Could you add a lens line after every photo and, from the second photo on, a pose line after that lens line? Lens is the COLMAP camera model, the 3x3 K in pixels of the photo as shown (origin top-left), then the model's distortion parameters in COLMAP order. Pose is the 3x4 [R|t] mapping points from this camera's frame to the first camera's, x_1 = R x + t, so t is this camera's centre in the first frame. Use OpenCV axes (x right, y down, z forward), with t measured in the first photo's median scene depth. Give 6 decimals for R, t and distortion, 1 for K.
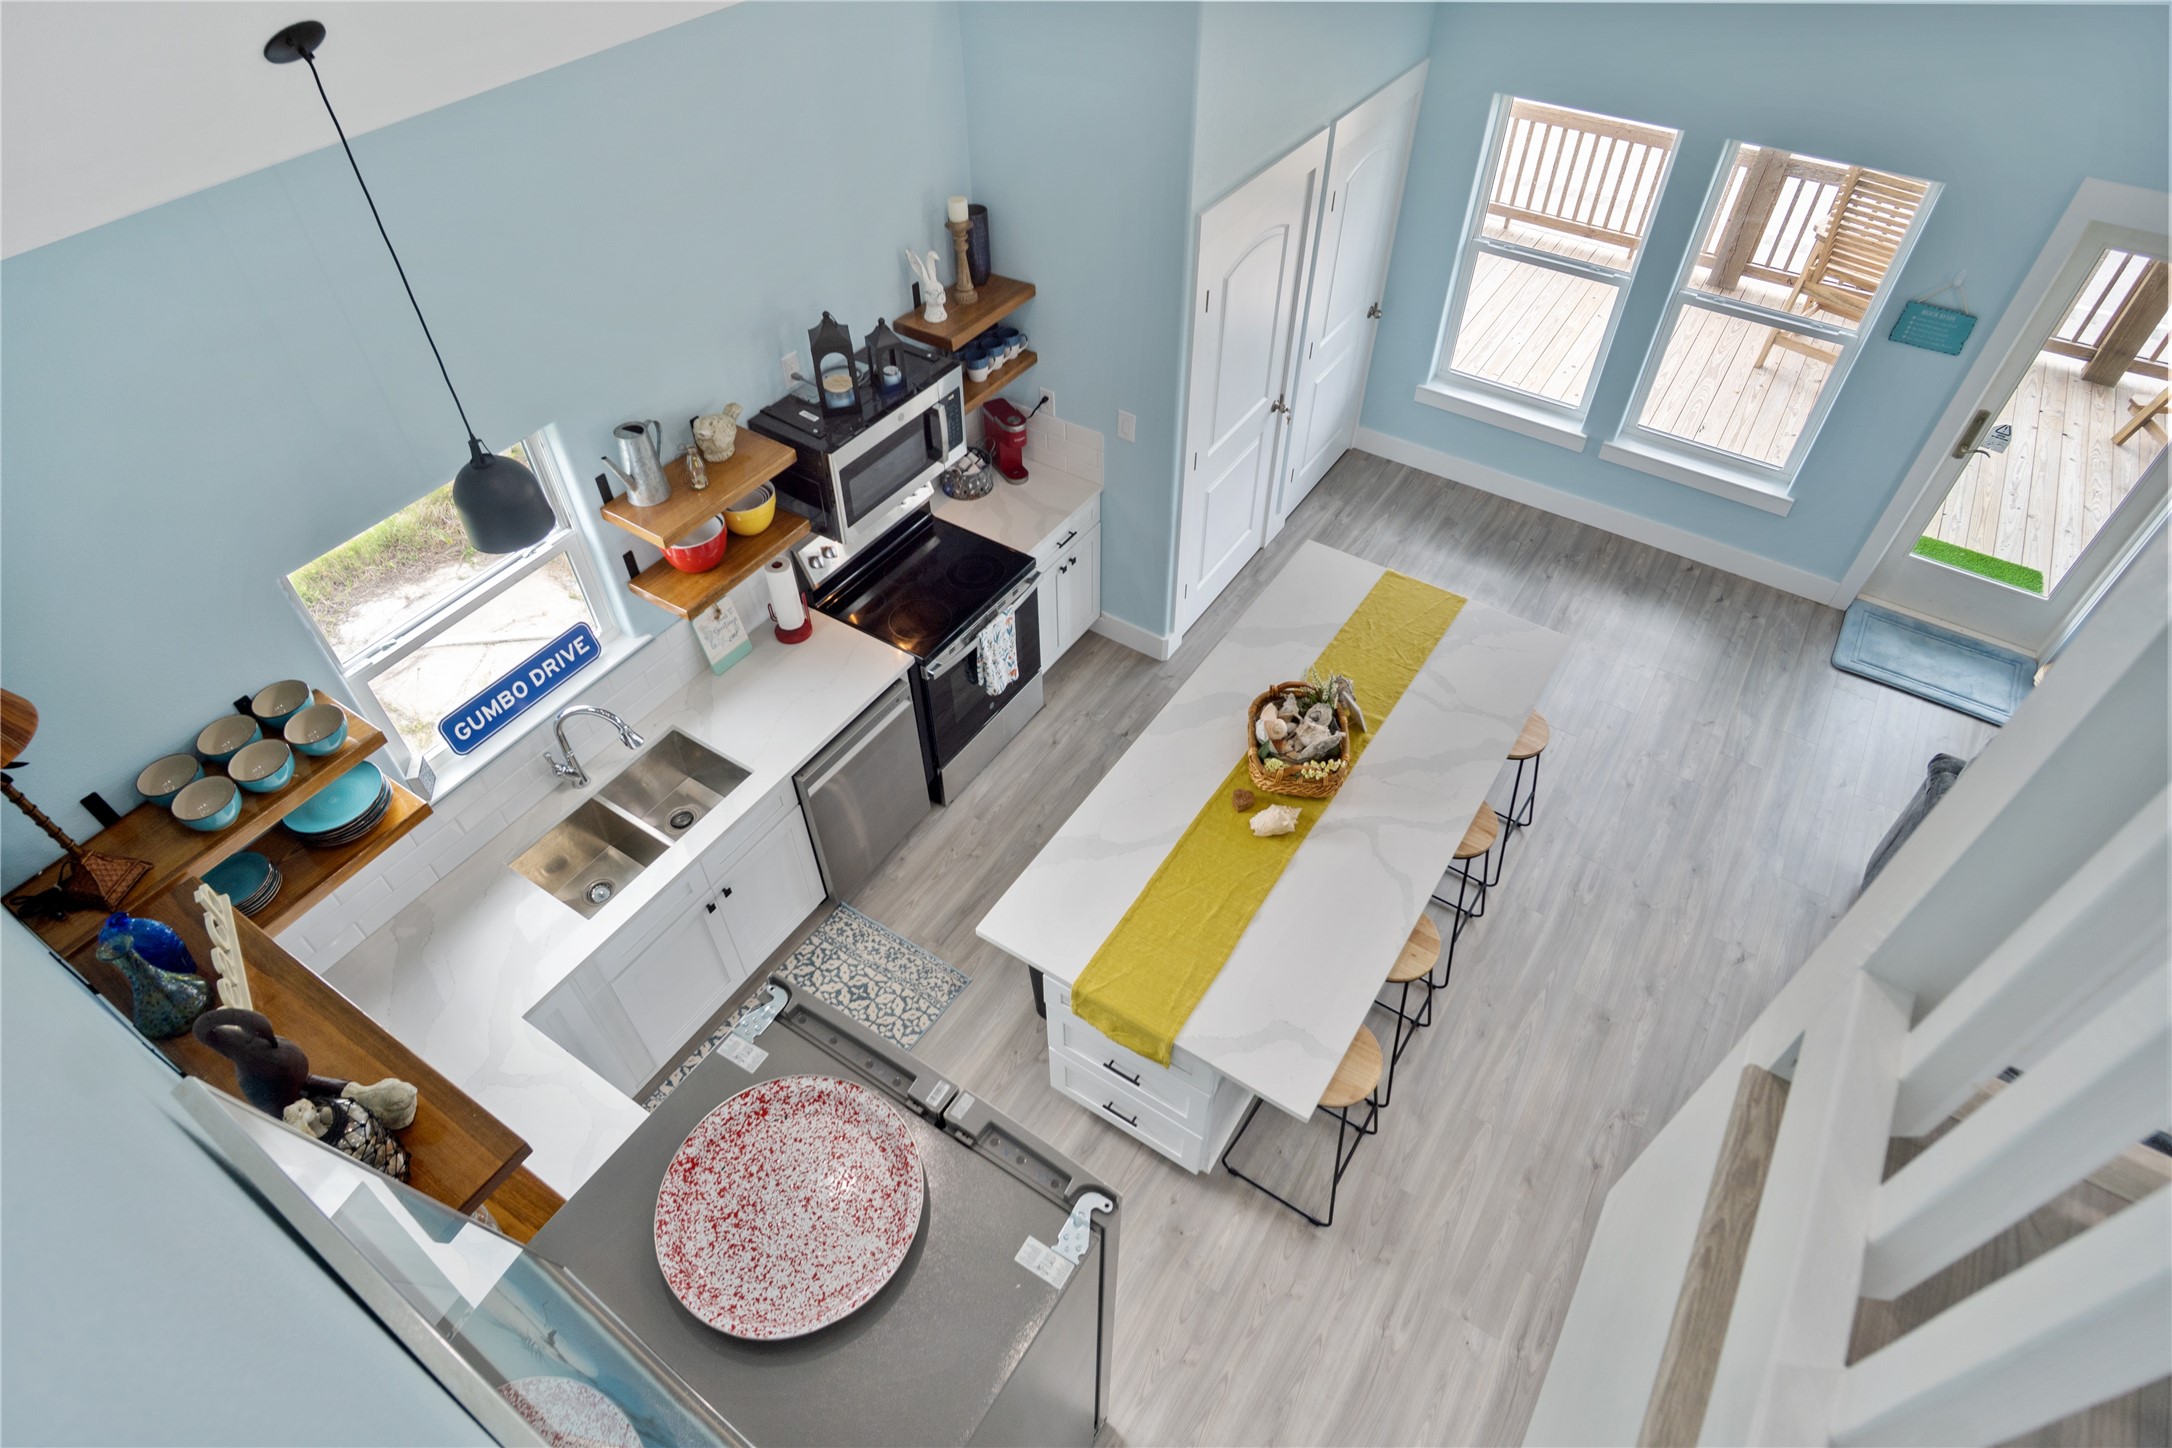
lens RADIAL K [[1166.4, 0, 1086.3], [0, 1166.4, 732.7], [0, 0, 1]] dist [-0.027200, 0.003467]
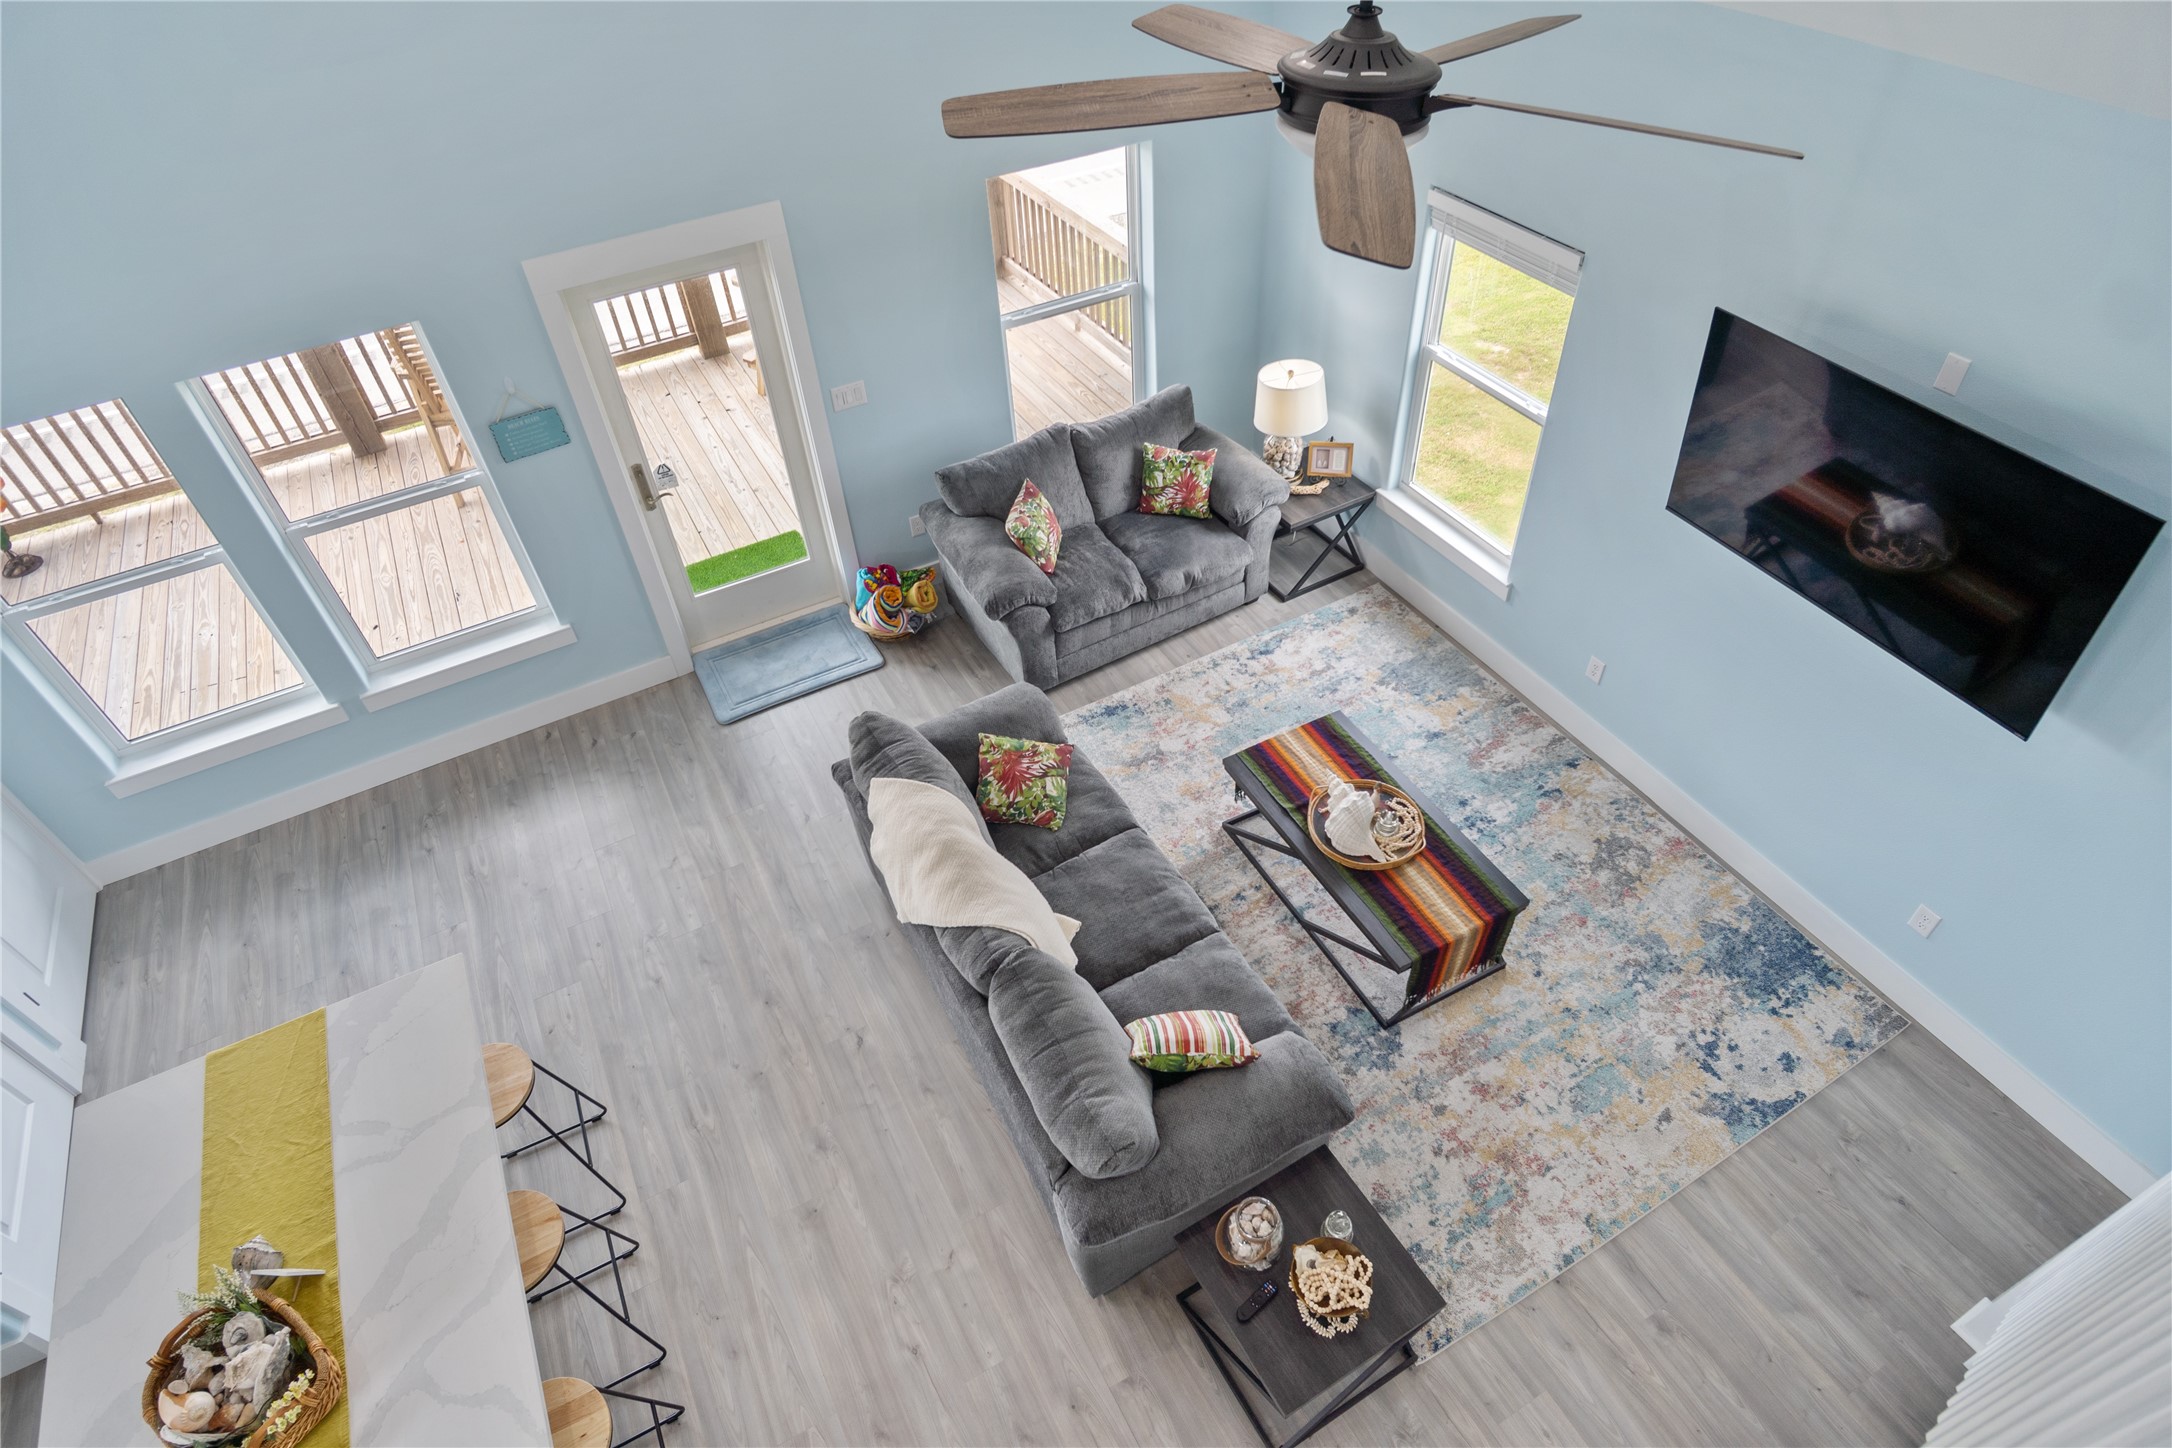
lens RADIAL K [[1166.4, 0, 1086.3], [0, 1166.4, 732.7], [0, 0, 1]] dist [-0.027200, 0.003467]
pose [[0.481227, -0.633836, 0.605535, 0.176052], [0.671040, 0.710832, 0.210770, -0.052034], [-0.564027, 0.304909, 0.767401, 0.045021]]
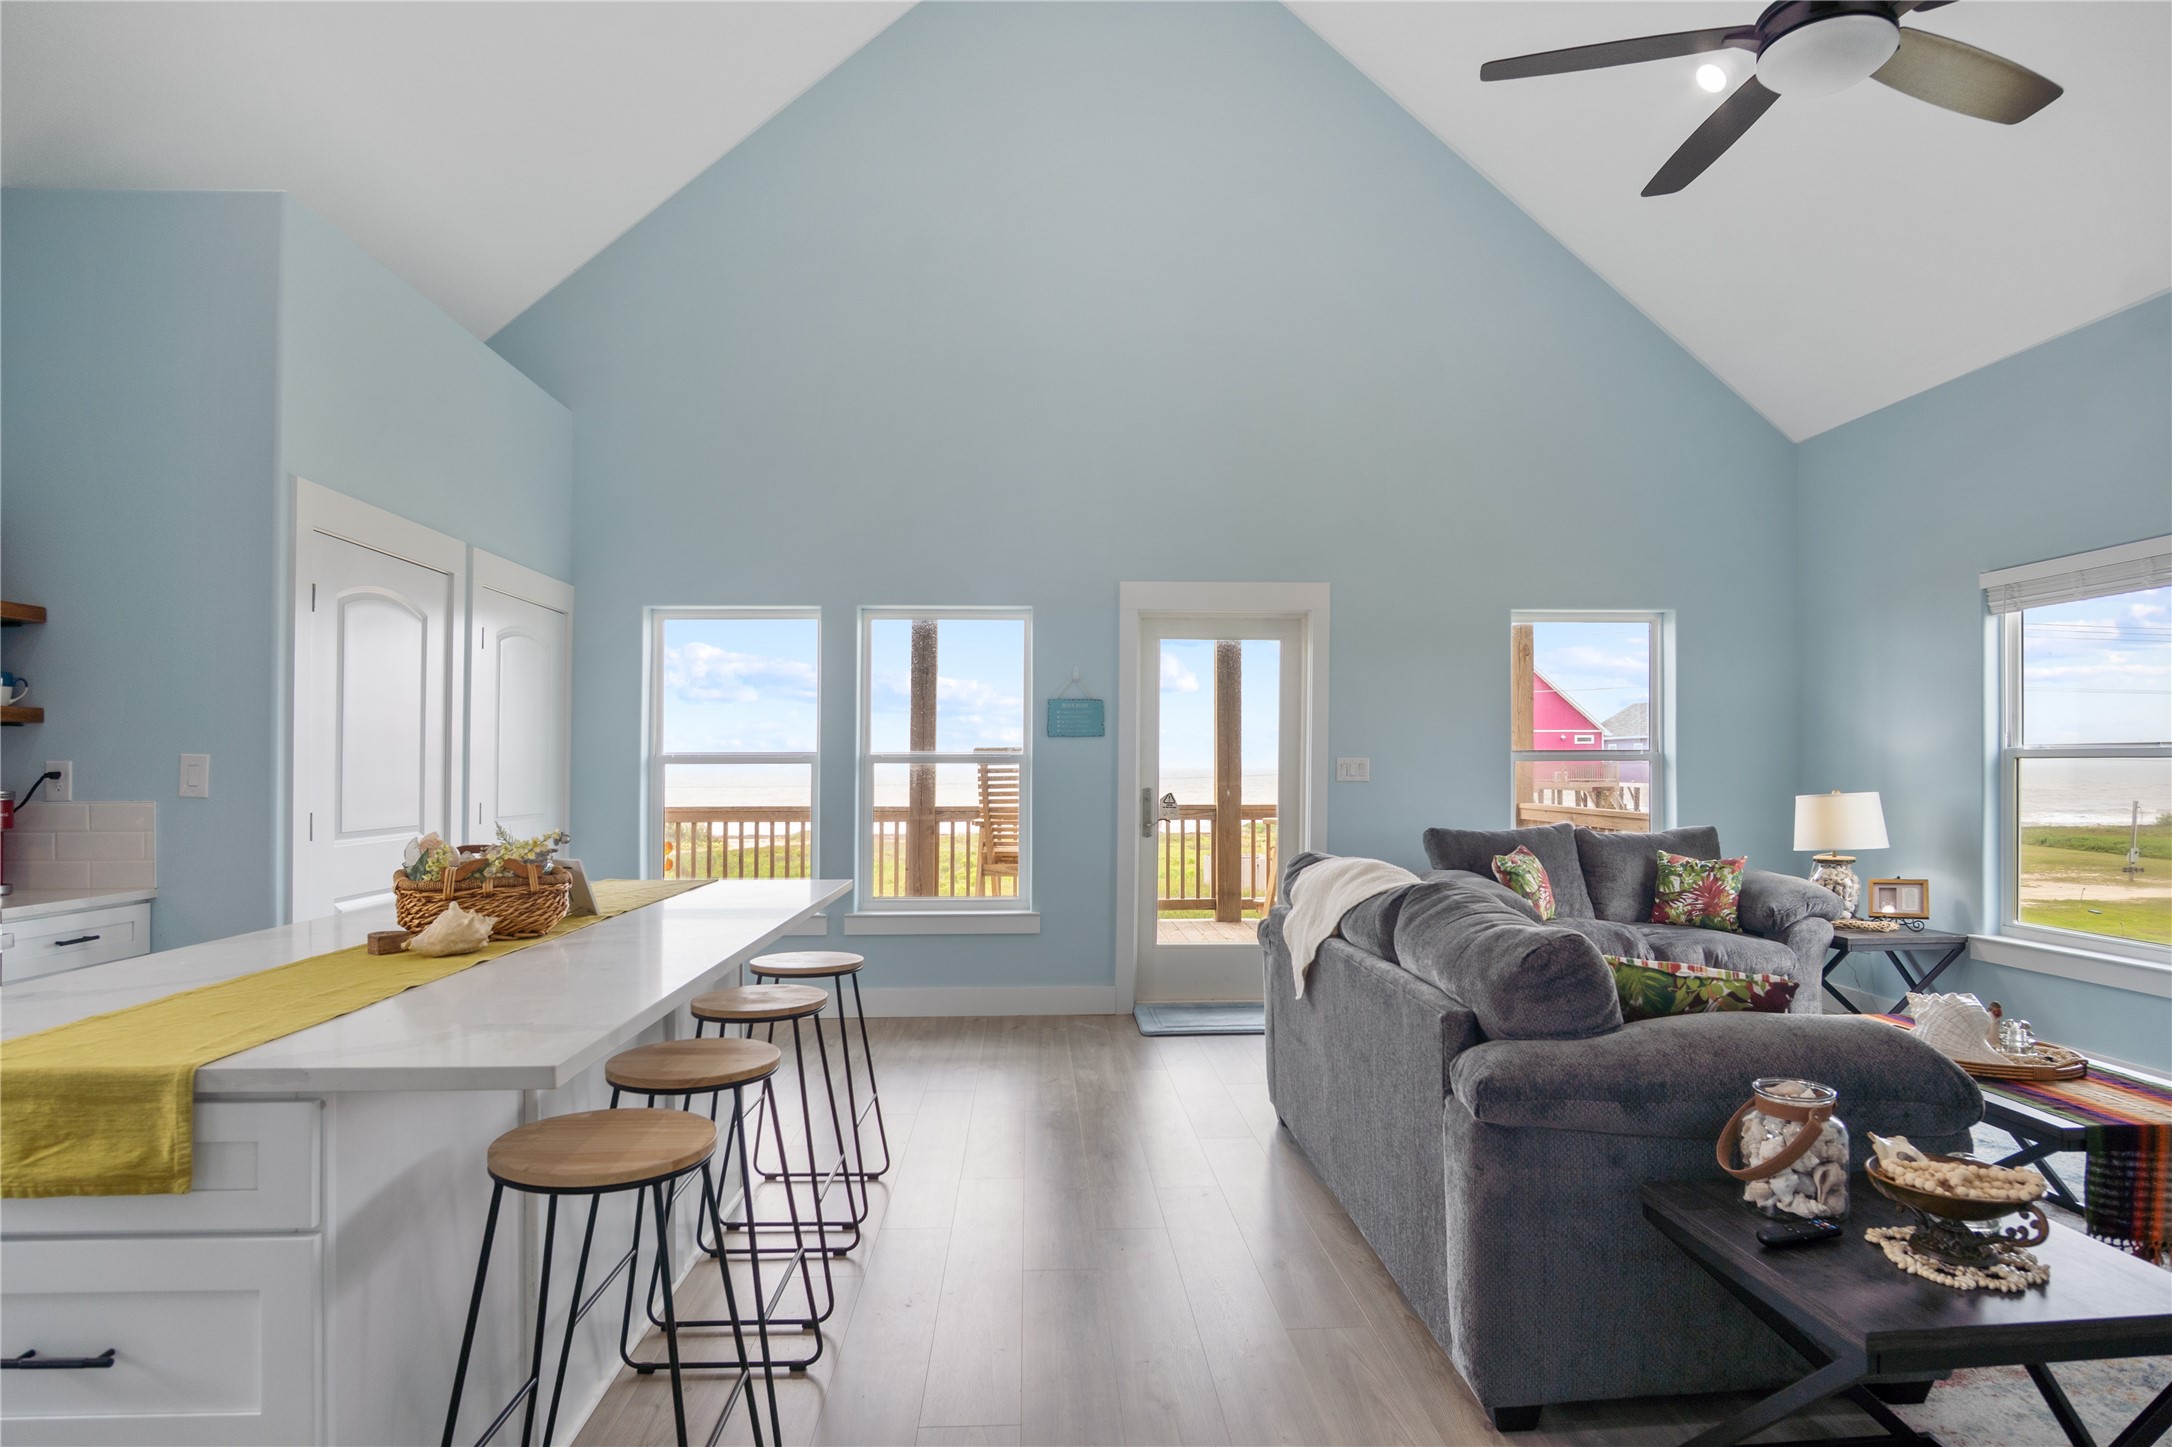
lens RADIAL K [[1184.7, 0, 1090.2], [0, 1184.7, 765.1], [0, 0, 1]] dist [-0.022466, 0.000335]
pose [[0.810830, 0.004914, 0.585261, 0.050472], [0.423307, 0.685634, -0.592214, 0.325936], [-0.404185, 0.727930, 0.553853, 0.318539]]
